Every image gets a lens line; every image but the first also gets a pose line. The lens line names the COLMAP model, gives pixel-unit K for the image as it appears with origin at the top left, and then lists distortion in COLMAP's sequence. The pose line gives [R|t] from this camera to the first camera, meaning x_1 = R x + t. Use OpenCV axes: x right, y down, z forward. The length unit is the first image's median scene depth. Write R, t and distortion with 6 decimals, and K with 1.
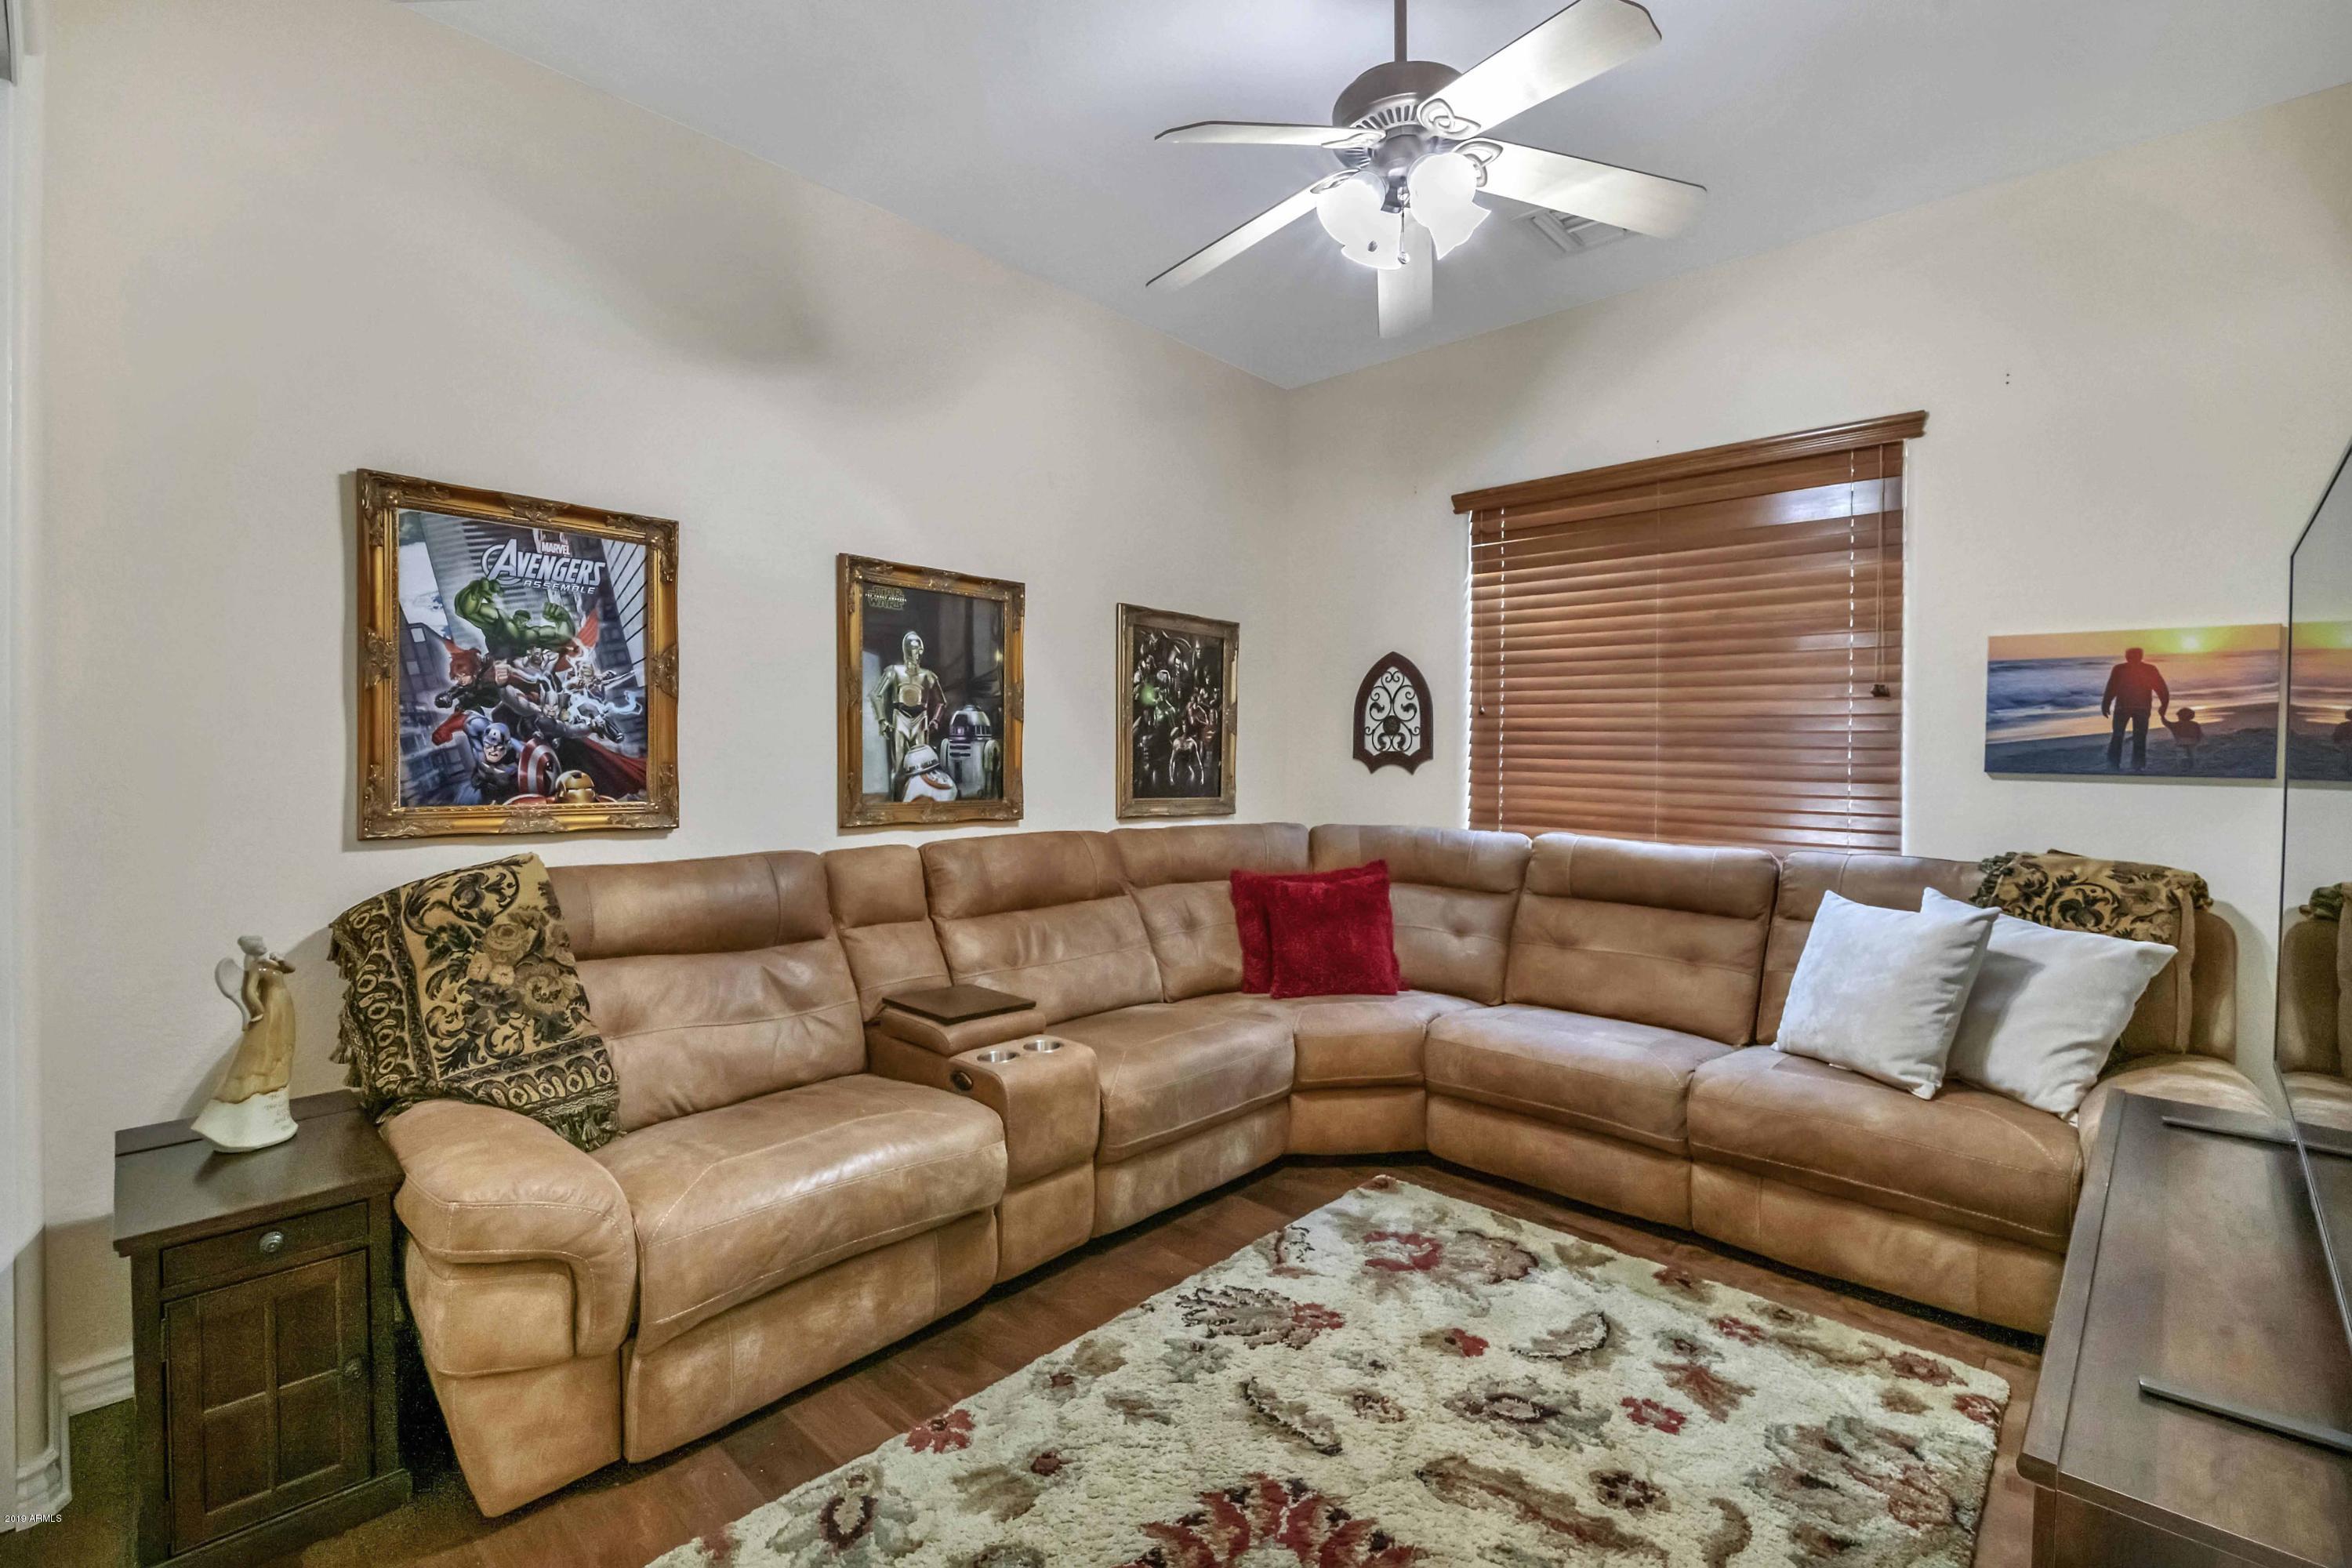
lens RADIAL K [[1008.6, 0, 1189.8], [0, 1008.6, 773.5], [0, 0, 1]] dist [-0.006146, -0.003853]
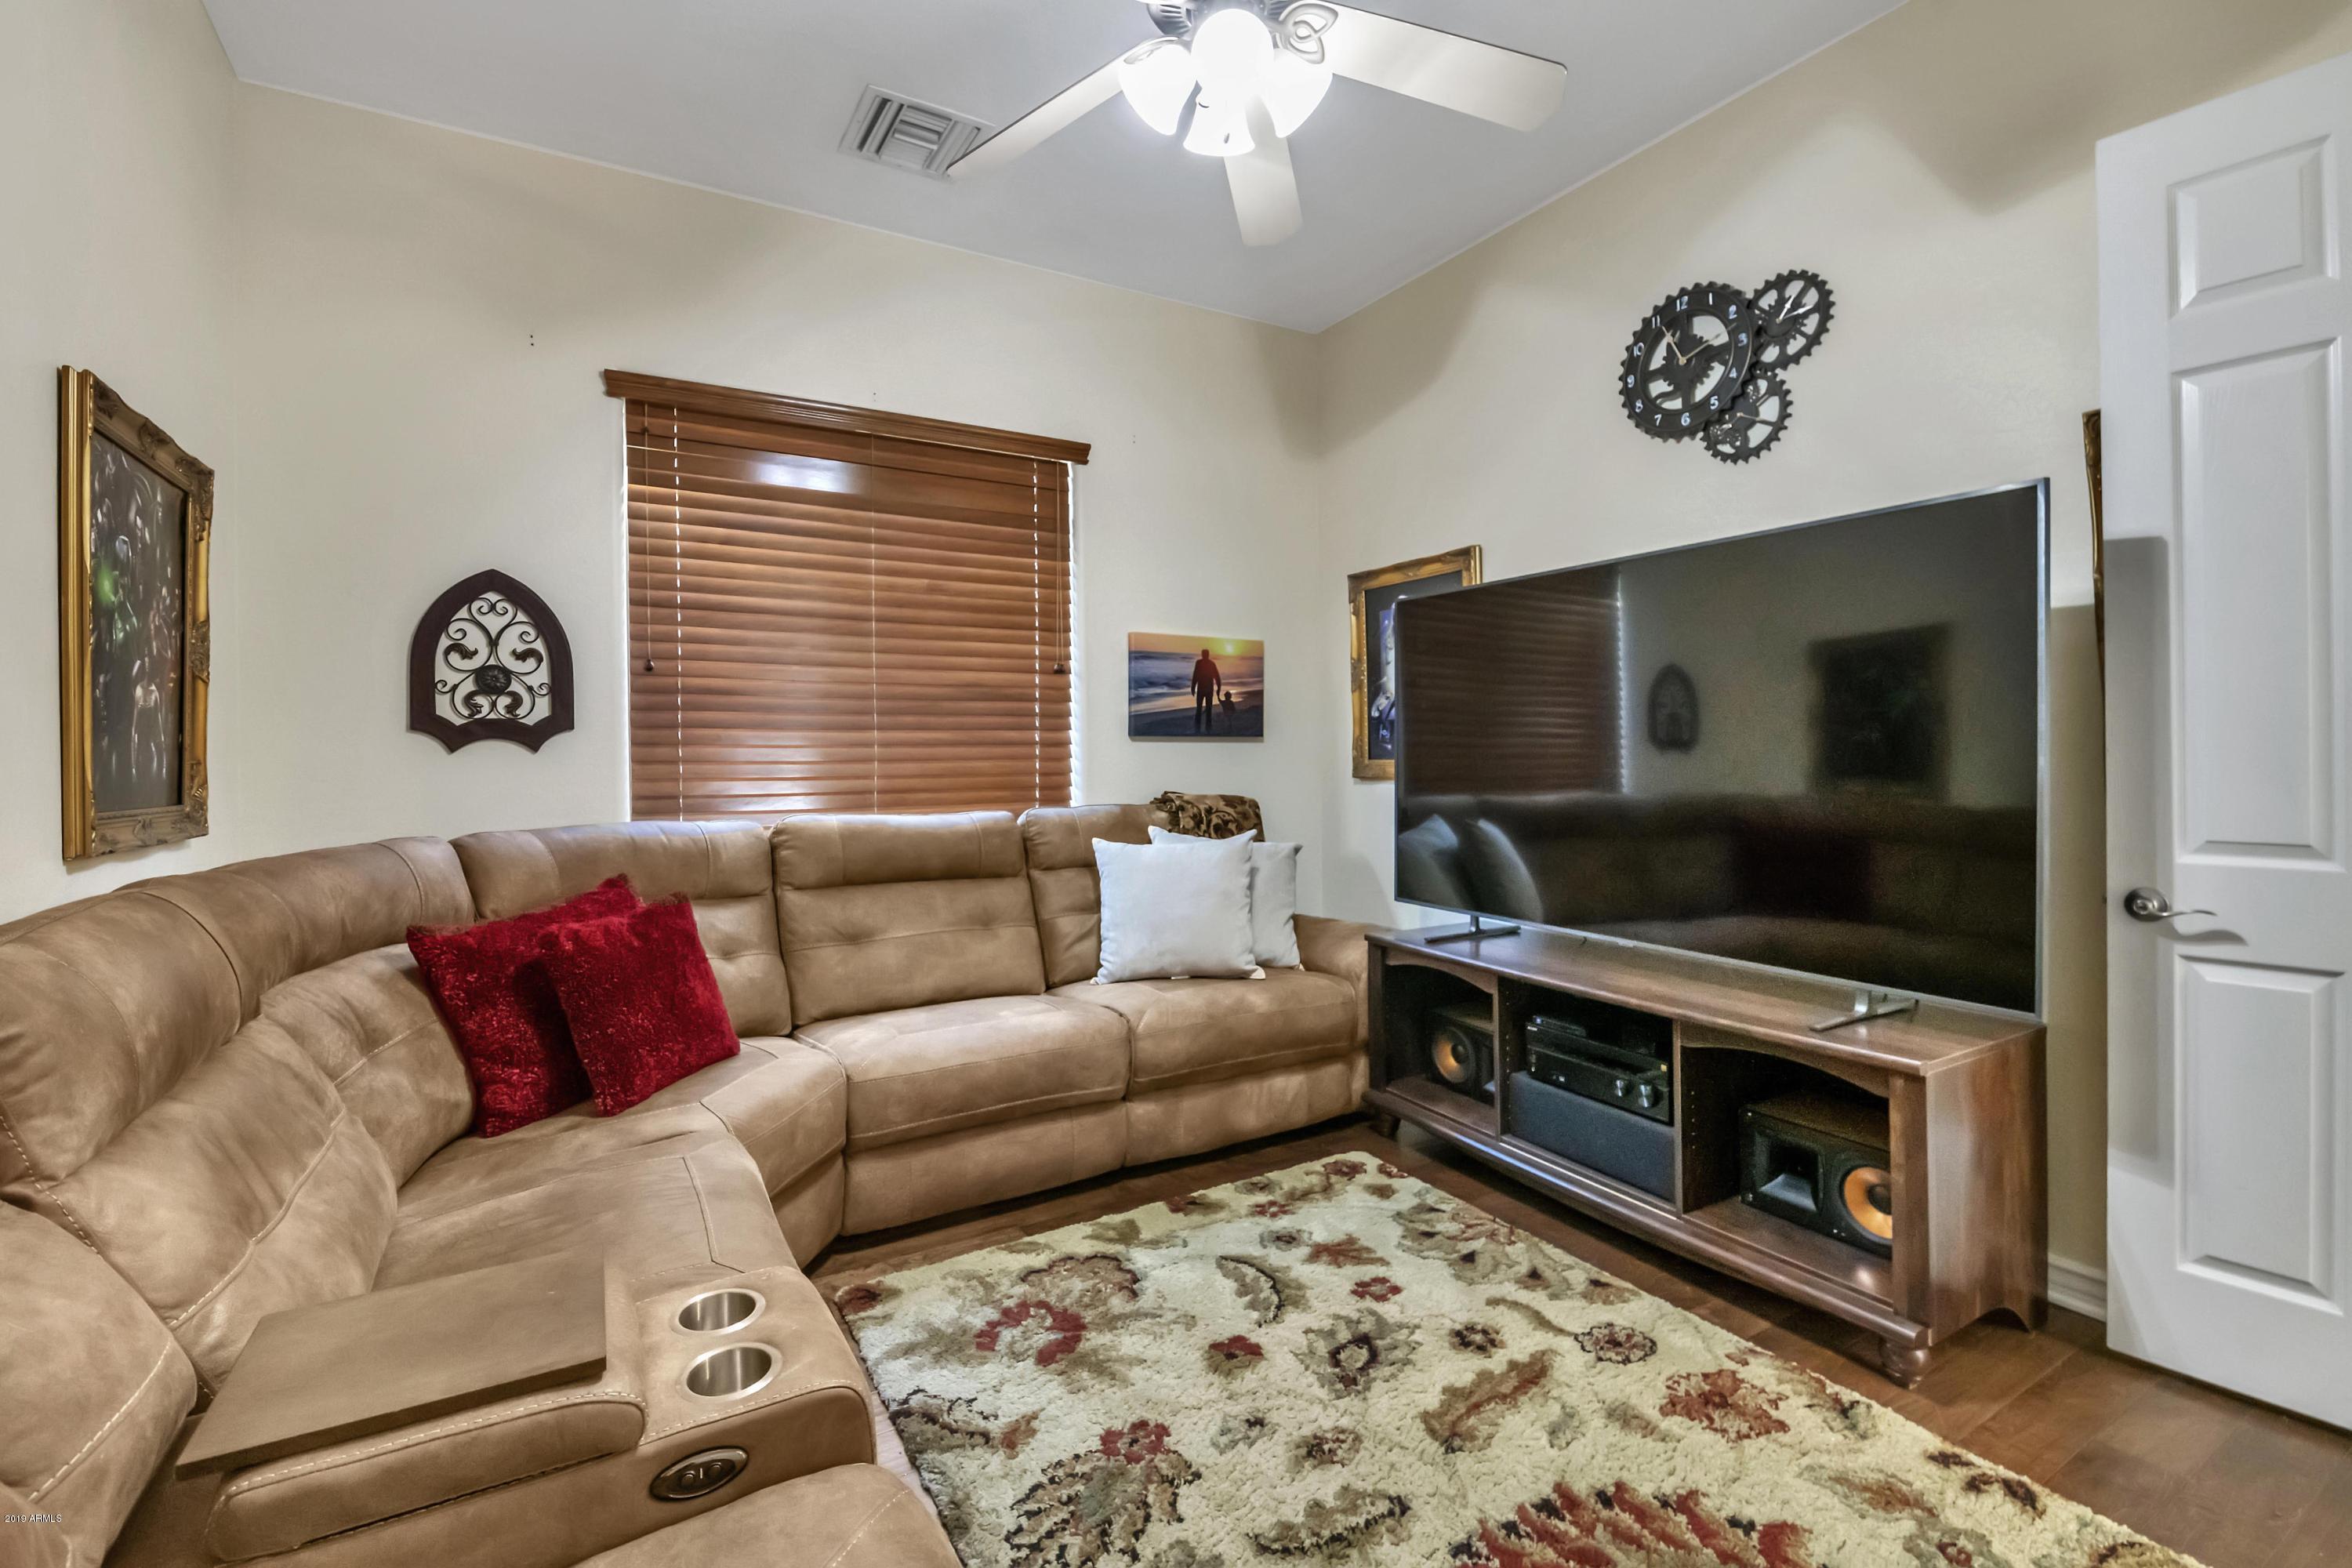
lens RADIAL K [[1008.6, 0, 1205.6], [0, 1008.6, 736.7], [0, 0, 1]] dist [-0.006146, -0.003853]
pose [[0.298744, -0.003636, 0.954326, -0.464308], [0.027539, 0.999609, -0.004812, 0.009437], [-0.953936, 0.027718, 0.298728, 0.564442]]
